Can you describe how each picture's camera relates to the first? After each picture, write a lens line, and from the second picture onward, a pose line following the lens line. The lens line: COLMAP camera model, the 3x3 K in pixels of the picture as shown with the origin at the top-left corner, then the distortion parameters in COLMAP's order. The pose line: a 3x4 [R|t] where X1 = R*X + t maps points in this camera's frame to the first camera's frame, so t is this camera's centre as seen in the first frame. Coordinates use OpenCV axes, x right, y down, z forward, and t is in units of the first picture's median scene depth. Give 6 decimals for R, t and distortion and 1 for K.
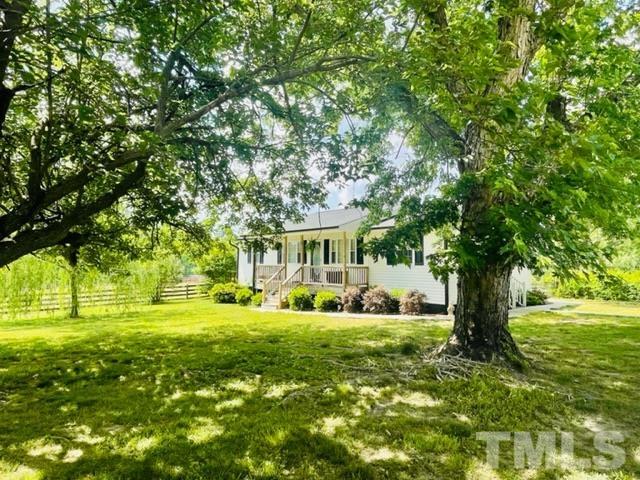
lens RADIAL K [[375.5, 0, 320.0], [0, 375.5, 240.0], [0, 0, 1]] dist [0.017246, -0.000718]
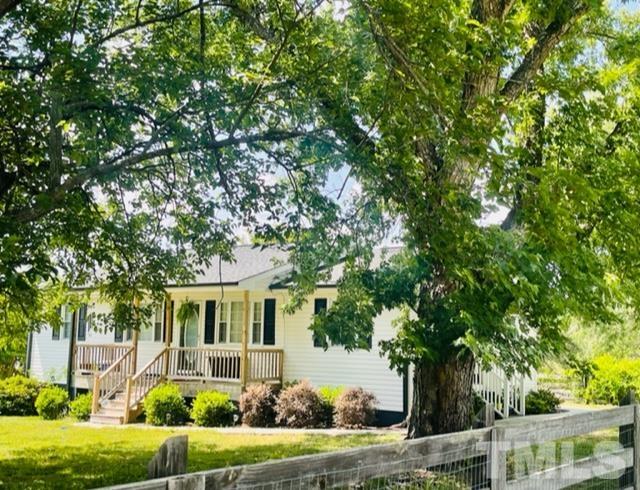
lens RADIAL K [[786.2, 0, 320.0], [0, 786.2, 245.0], [0, 0, 1]] dist [0.141601, -0.444039]
pose [[0.978702, 0.037265, 0.201875, -0.082729], [-0.026810, 0.998166, -0.054278, -0.032413], [-0.203528, 0.047710, 0.977906, -0.281759]]
